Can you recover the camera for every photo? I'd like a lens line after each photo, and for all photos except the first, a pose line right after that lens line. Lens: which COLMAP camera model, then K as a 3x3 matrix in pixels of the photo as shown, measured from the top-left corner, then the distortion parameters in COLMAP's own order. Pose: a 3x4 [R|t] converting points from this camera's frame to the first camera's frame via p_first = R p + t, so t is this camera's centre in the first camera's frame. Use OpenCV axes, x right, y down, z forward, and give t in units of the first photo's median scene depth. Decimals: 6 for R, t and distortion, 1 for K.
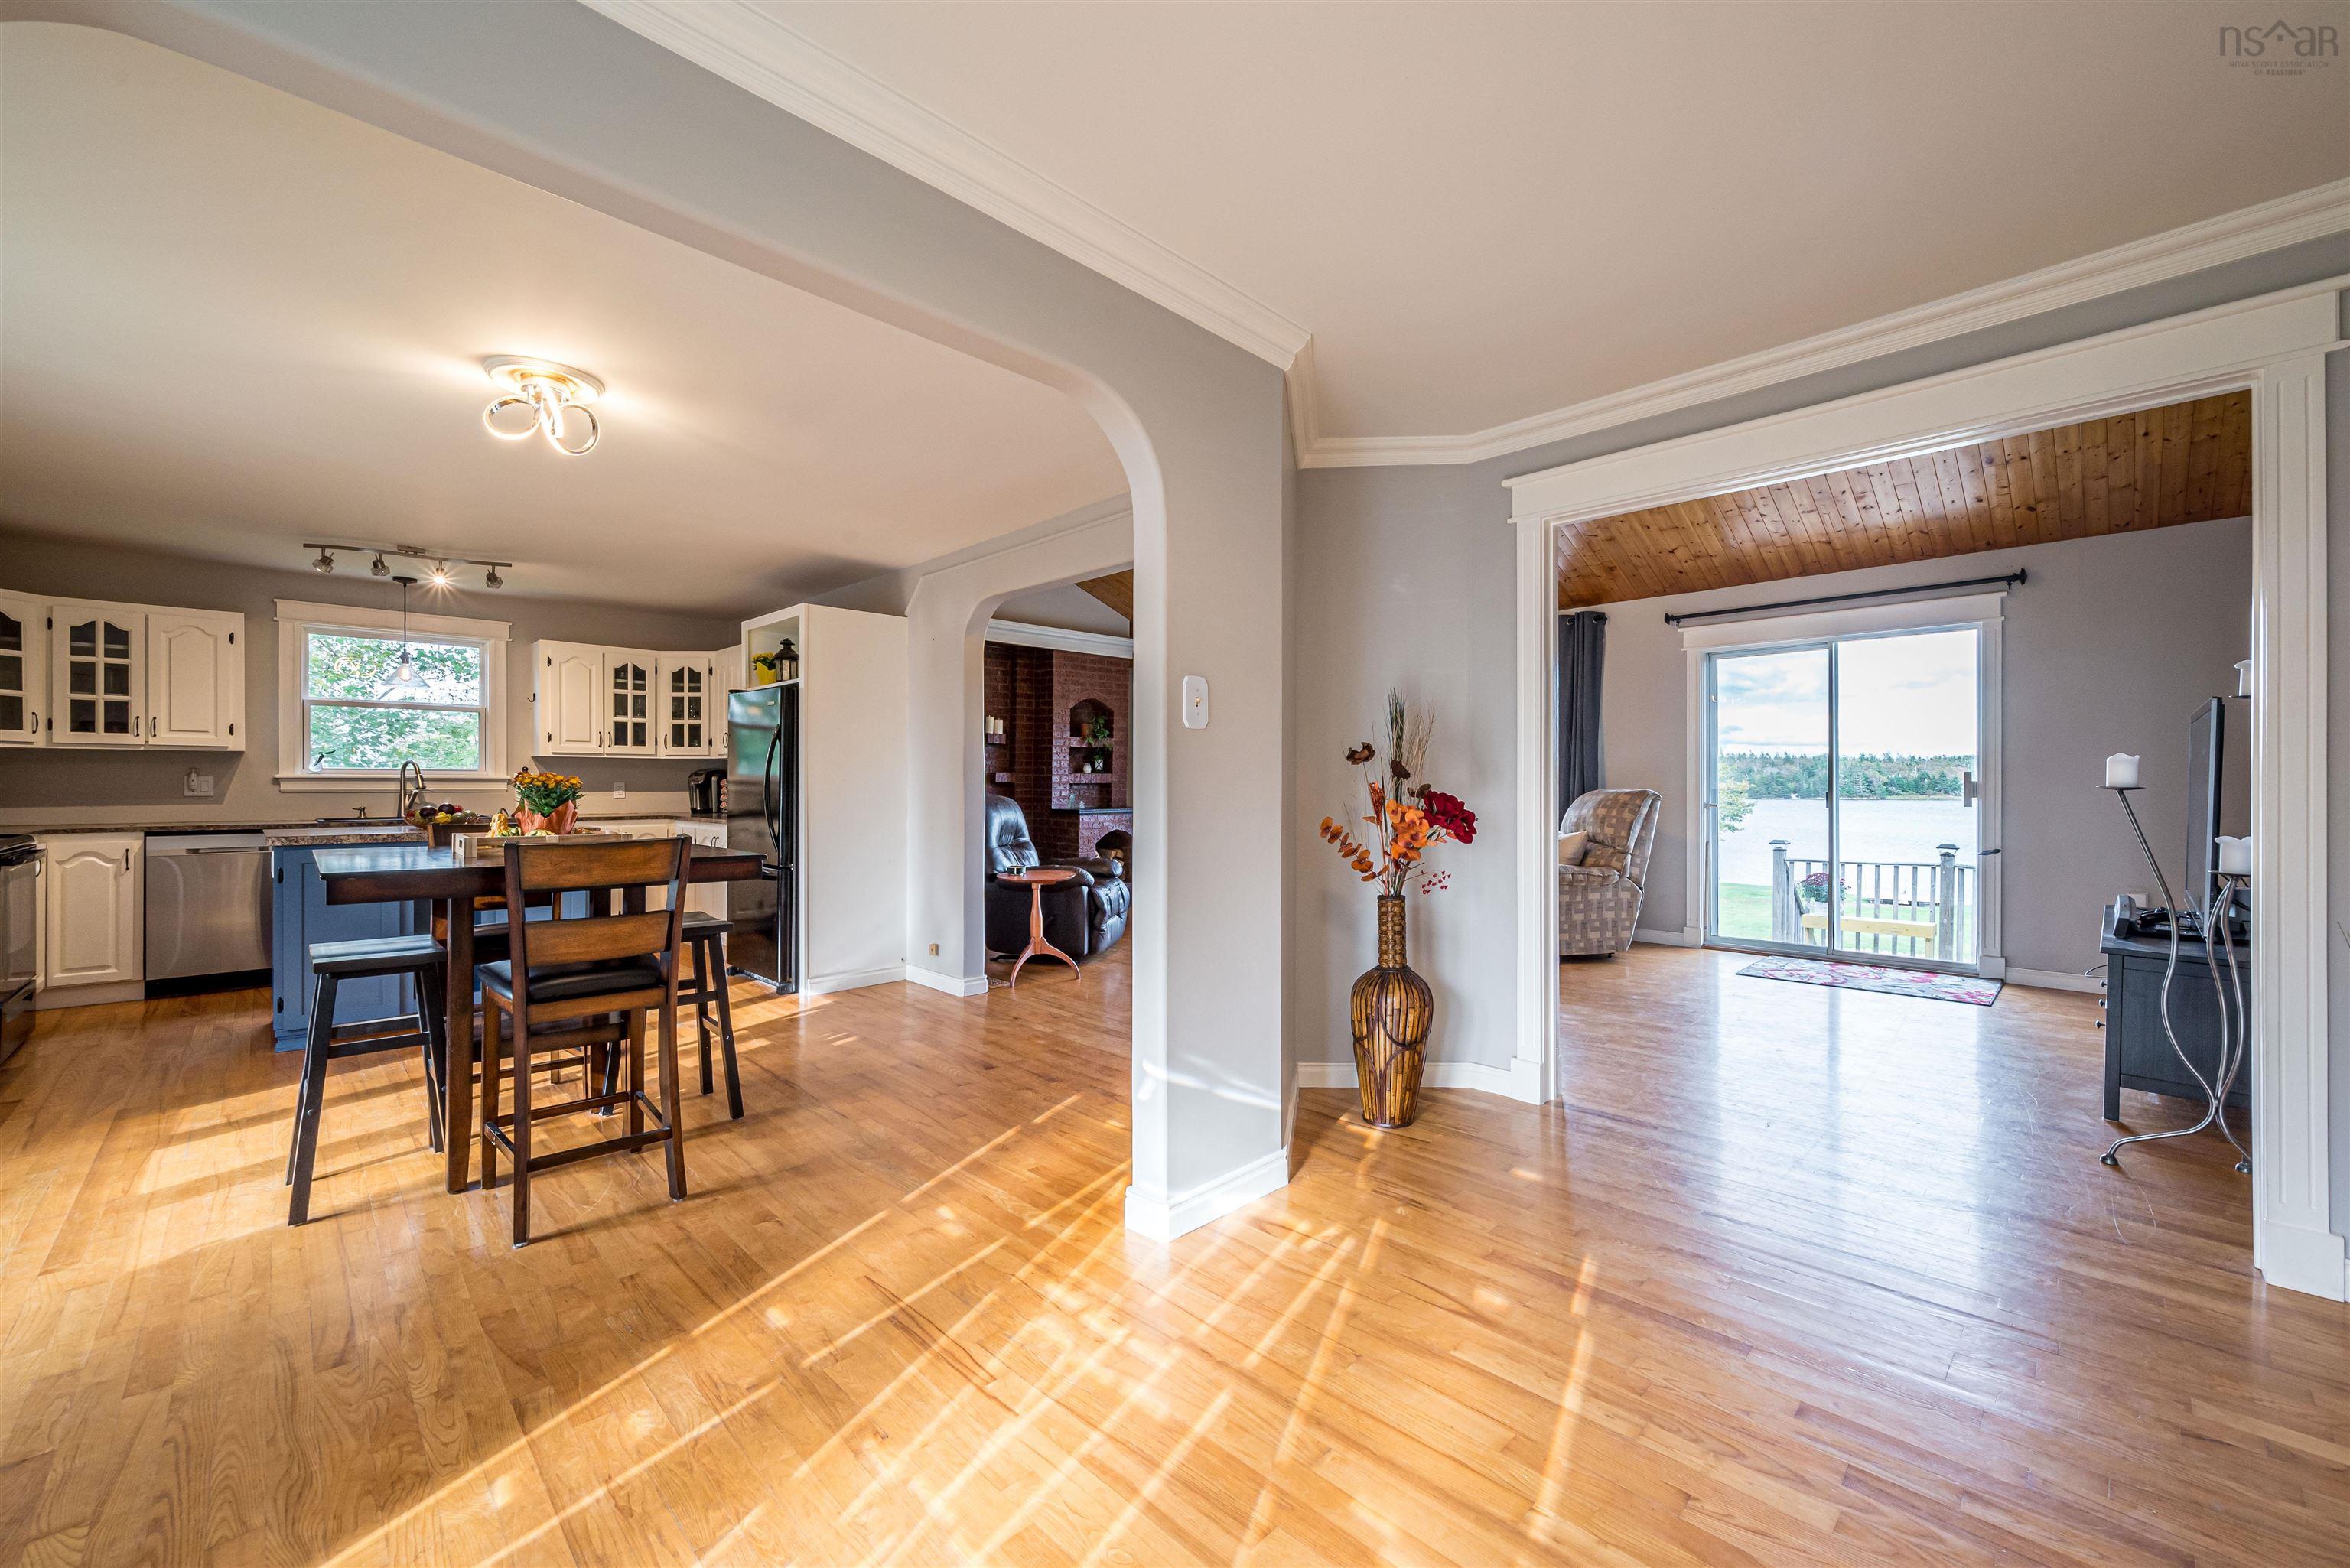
lens RADIAL K [[926.1, 0, 1177.2], [0, 926.1, 787.2], [0, 0, 1]] dist [-0.001343, -0.000056]
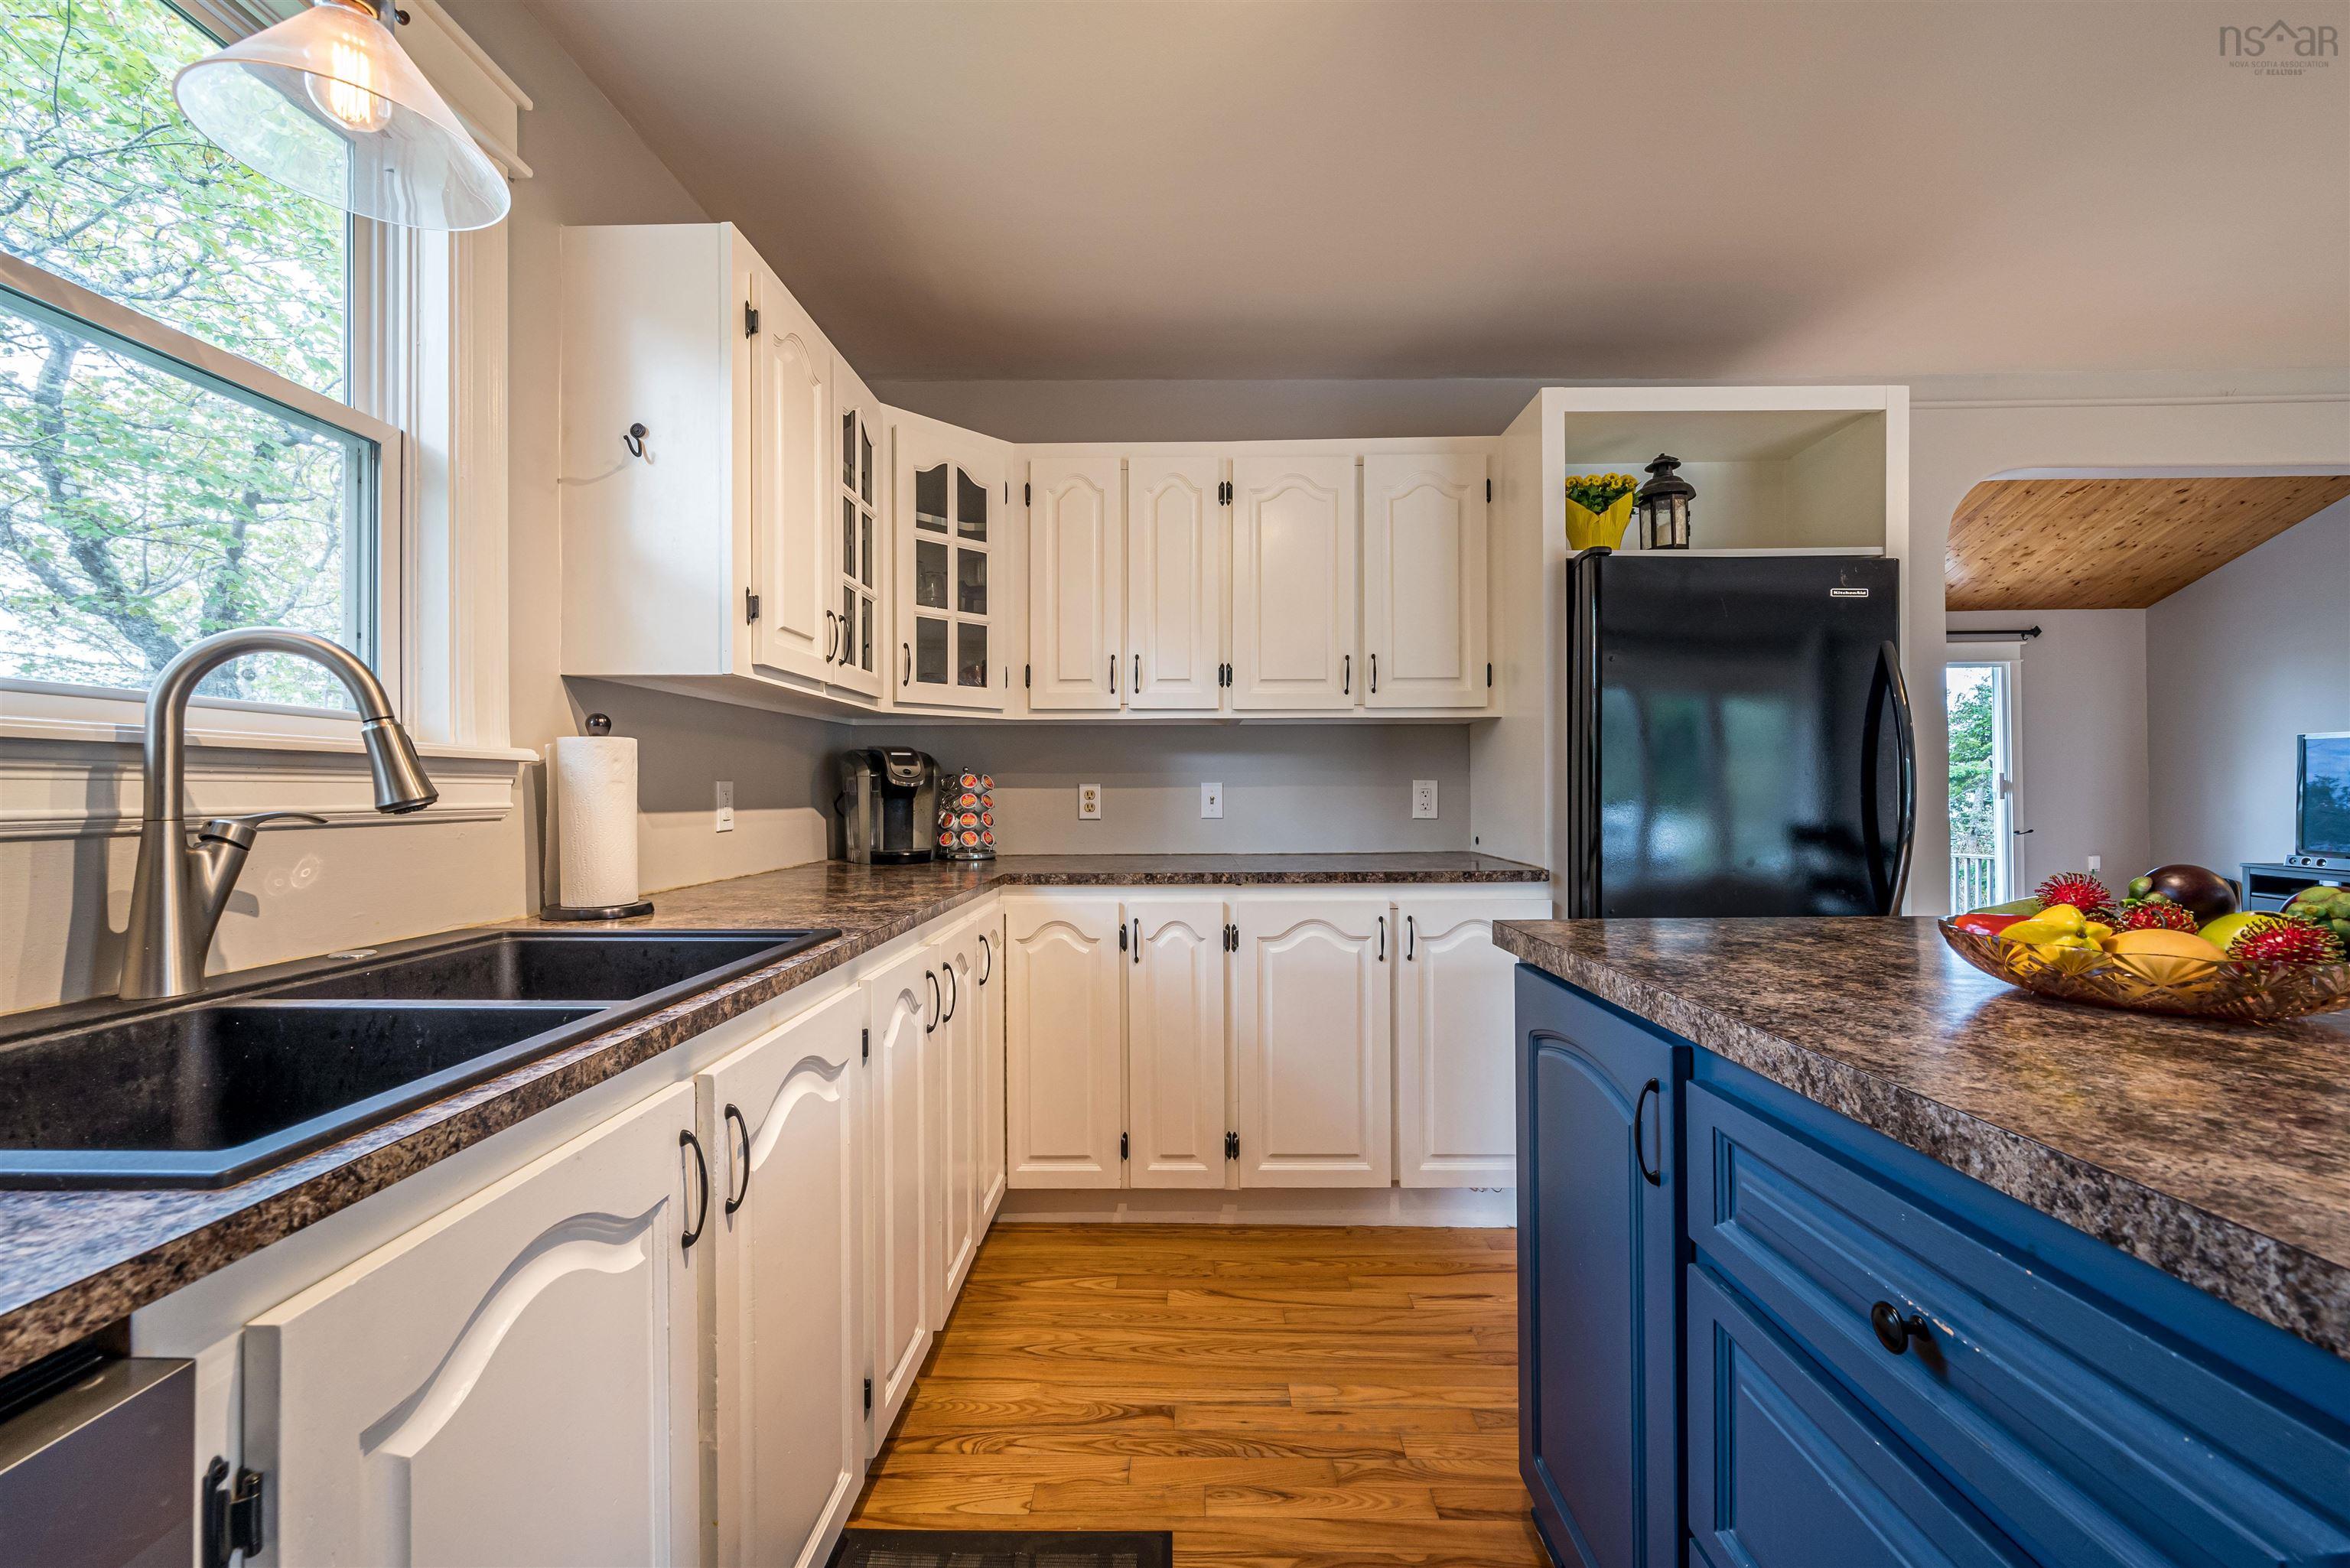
lens RADIAL K [[926.1, 0, 1177.2], [0, 926.1, 787.2], [0, 0, 1]] dist [-0.001343, -0.000056]
pose [[0.716887, -0.002578, 0.697185, -0.853706], [0.009392, 0.999938, -0.005960, 0.000312], [-0.697126, 0.010820, 0.716867, 0.800165]]
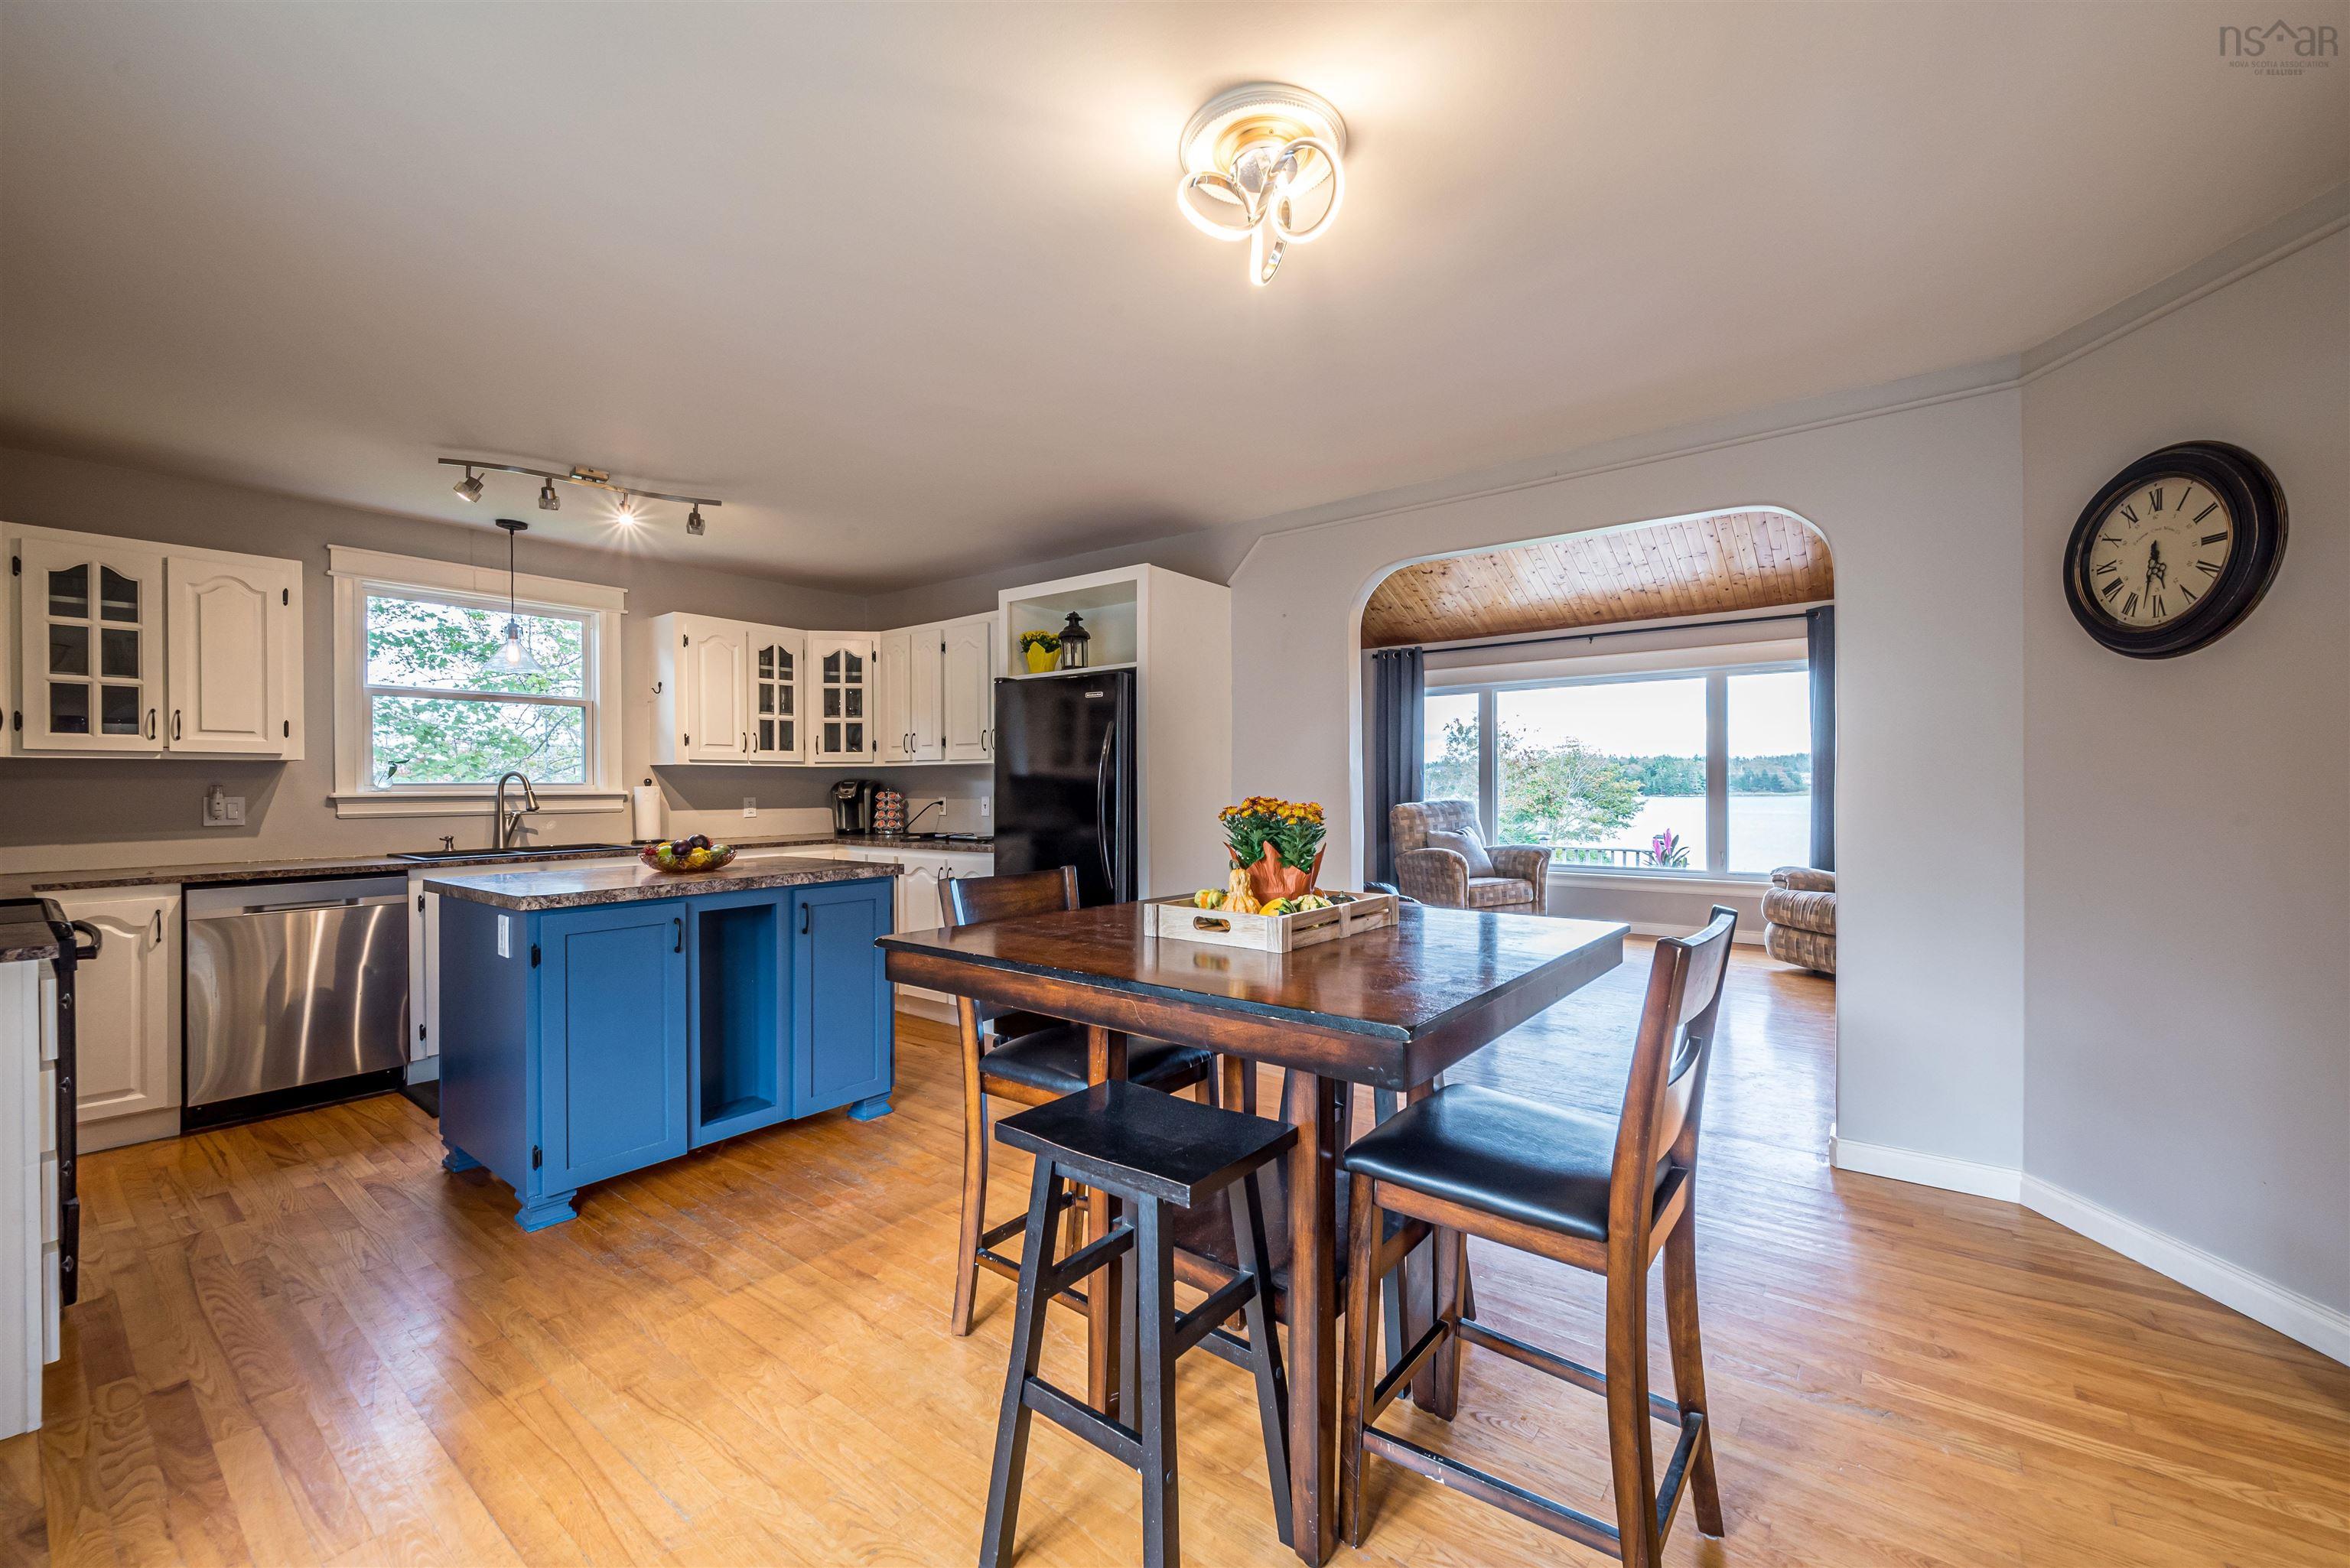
lens RADIAL K [[926.1, 0, 1177.2], [0, 926.1, 787.2], [0, 0, 1]] dist [-0.001343, -0.000056]
pose [[0.991145, -0.008077, 0.132538, -0.416530], [0.008397, 0.999963, -0.001861, -0.011007], [-0.132518, 0.002957, 0.991176, 0.207805]]
